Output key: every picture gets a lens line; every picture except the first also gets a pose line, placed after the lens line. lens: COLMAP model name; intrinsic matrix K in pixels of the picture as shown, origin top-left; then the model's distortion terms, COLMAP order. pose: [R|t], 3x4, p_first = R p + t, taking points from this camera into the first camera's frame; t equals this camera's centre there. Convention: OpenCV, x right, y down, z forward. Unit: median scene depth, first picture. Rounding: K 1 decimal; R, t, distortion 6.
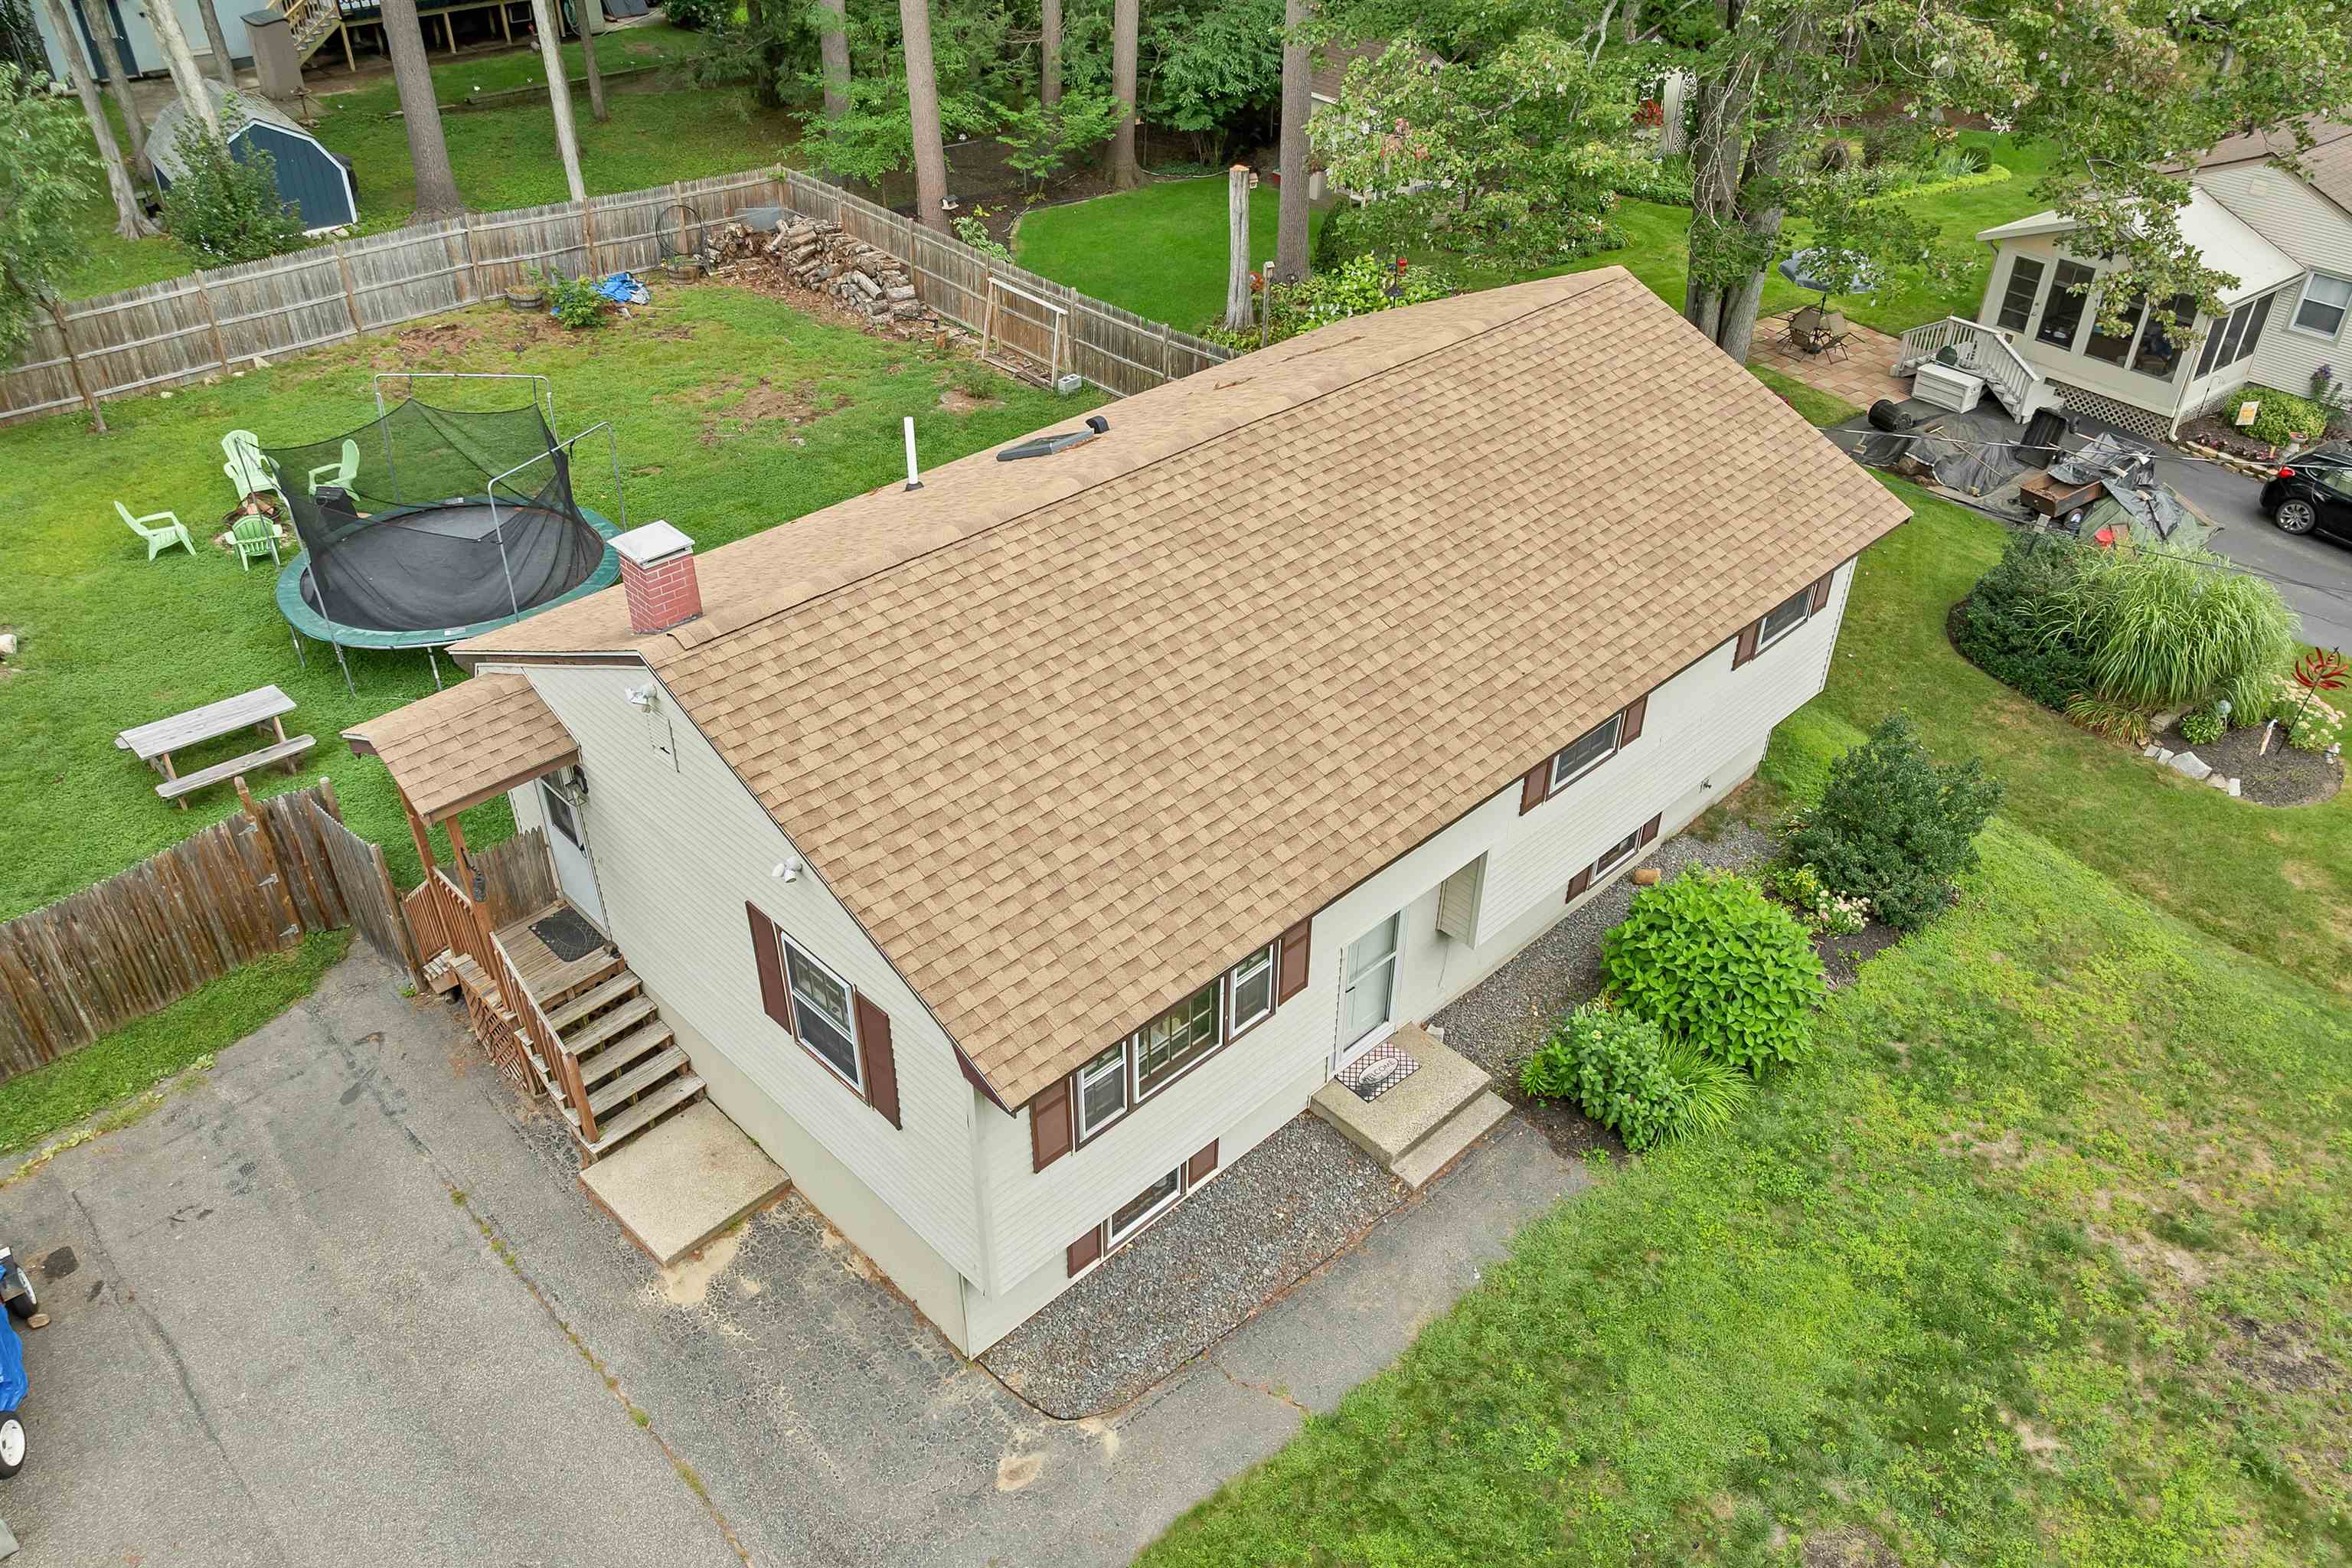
lens RADIAL K [[1700.7, 0, 1176.0], [0, 1700.7, 784.0], [0, 0, 1]] dist [-0.037706, -0.001248]
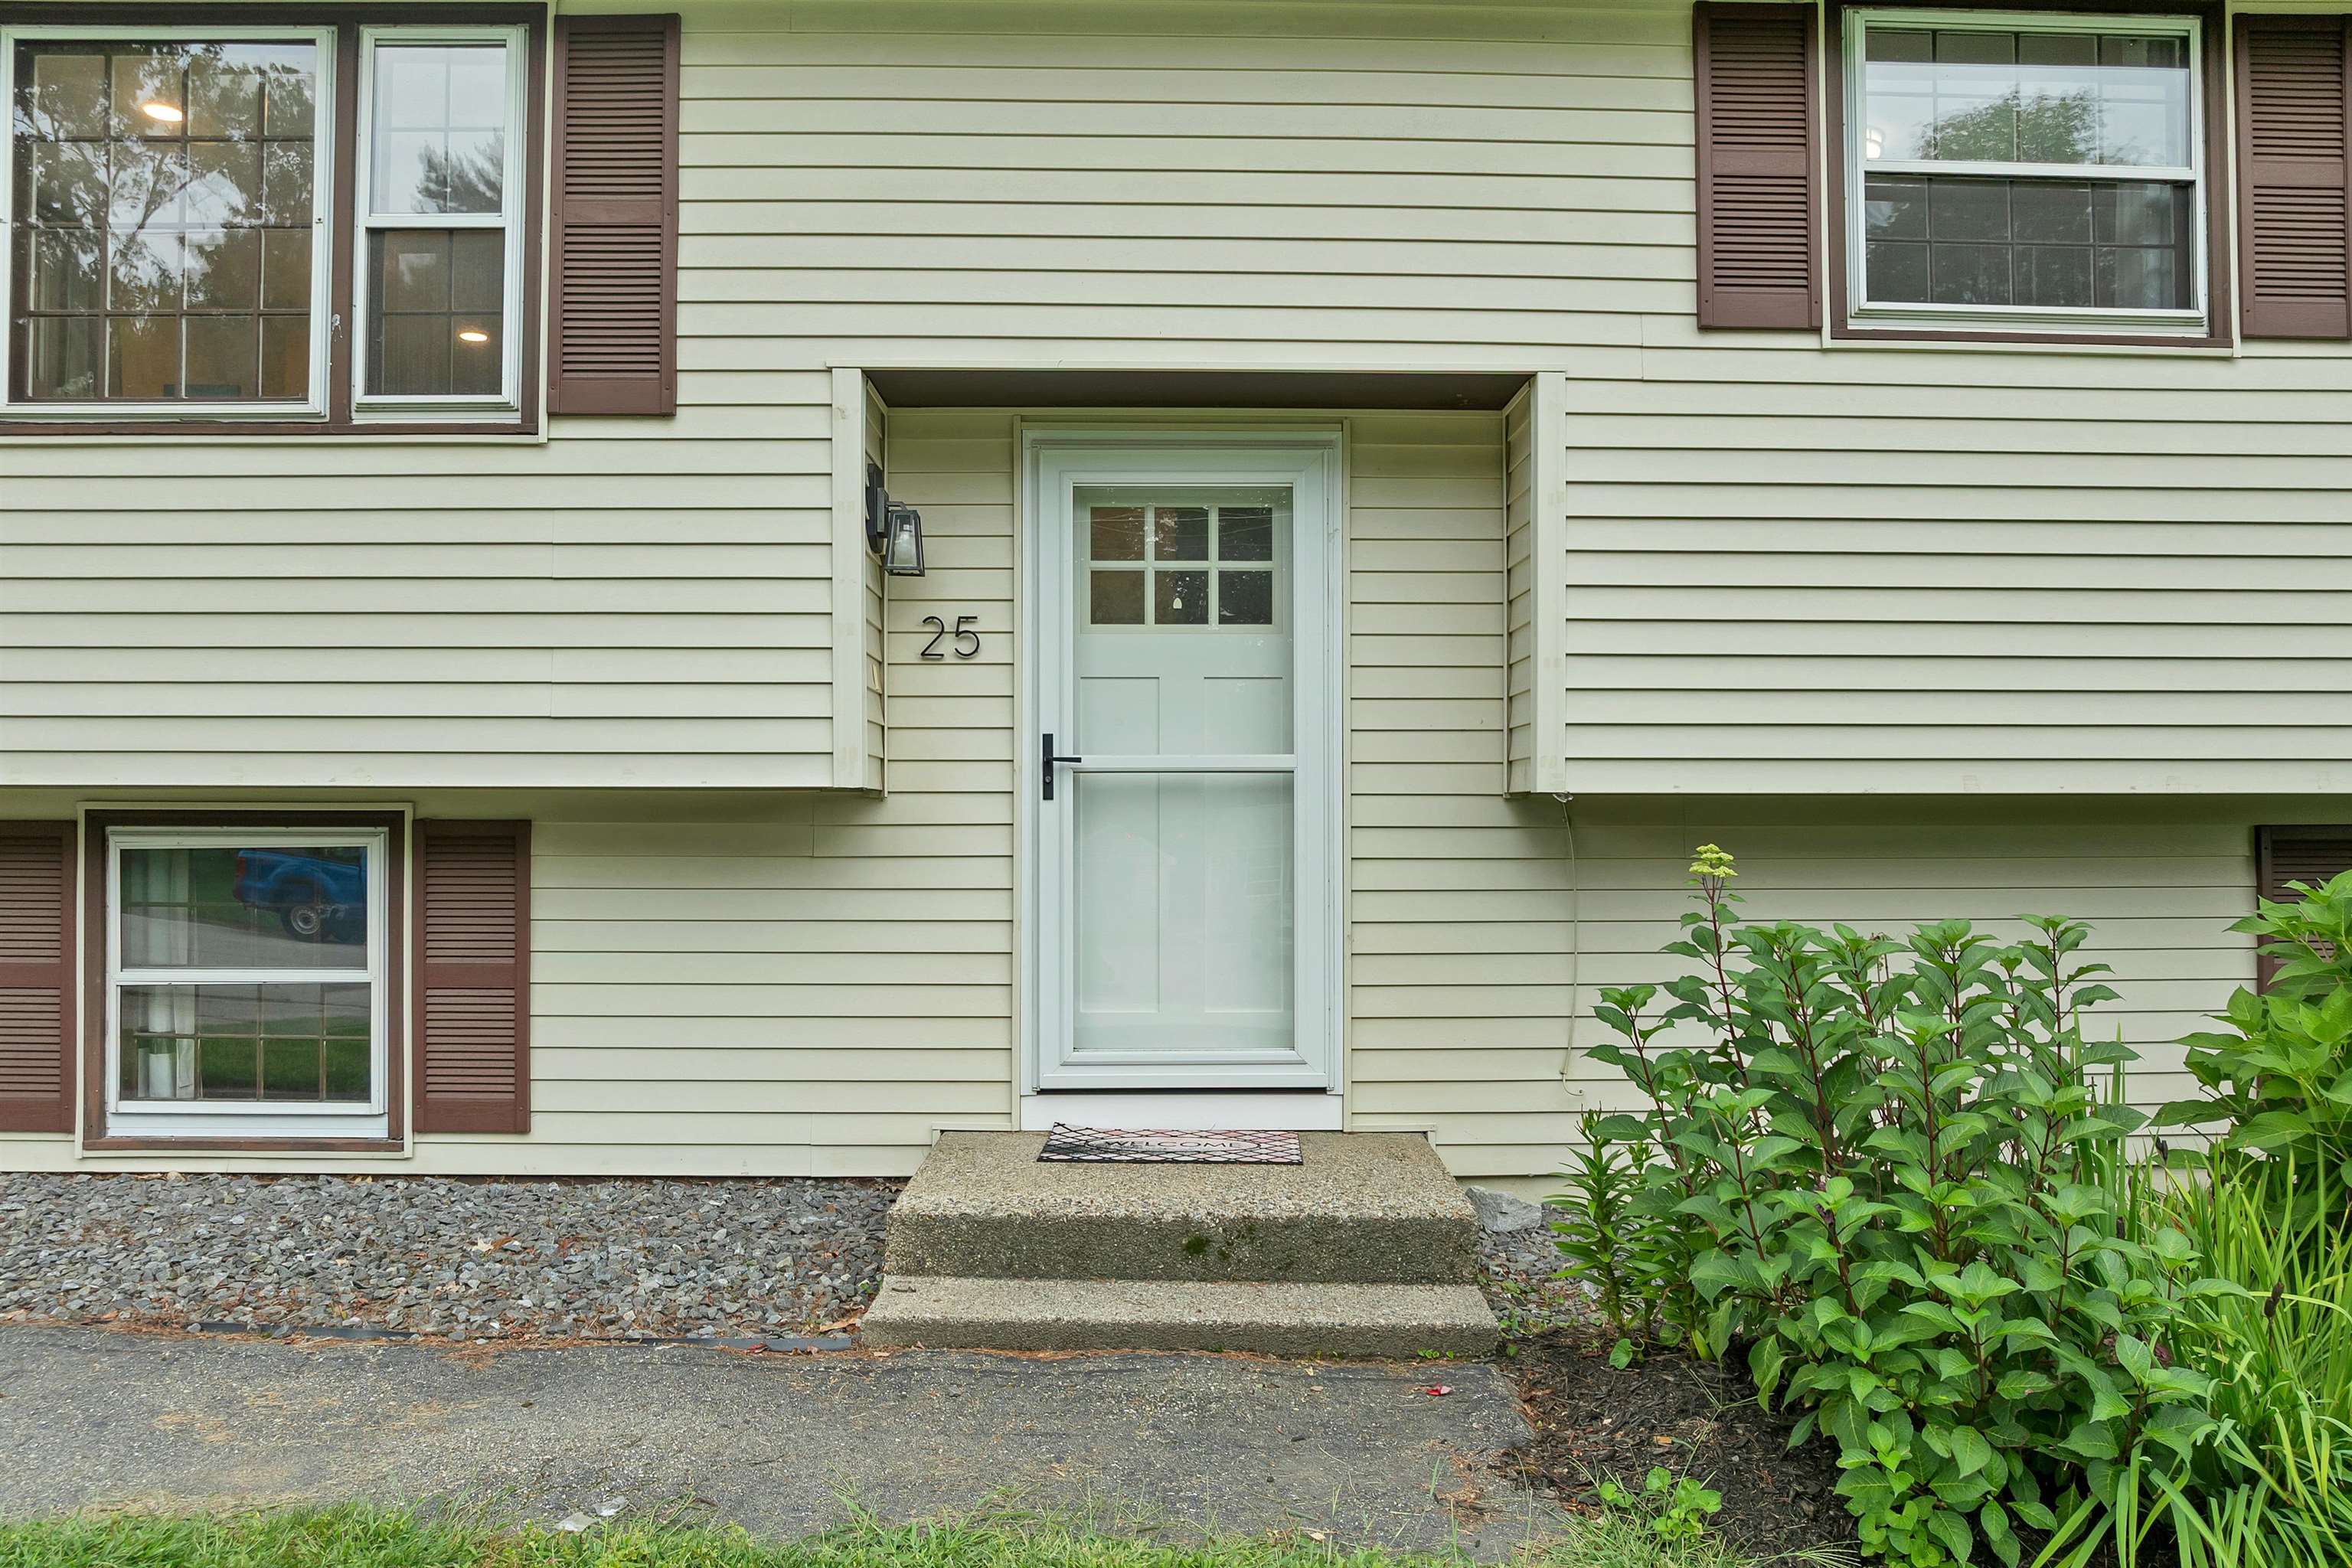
lens RADIAL K [[1700.7, 0, 1176.0], [0, 1700.7, 784.0], [0, 0, 1]] dist [-0.037706, -0.001248]
pose [[0.730517, -0.020879, -0.682575, 0.348429], [-0.392930, 0.804646, -0.445141, 0.266576], [0.558526, 0.593388, 0.579603, 0.824946]]
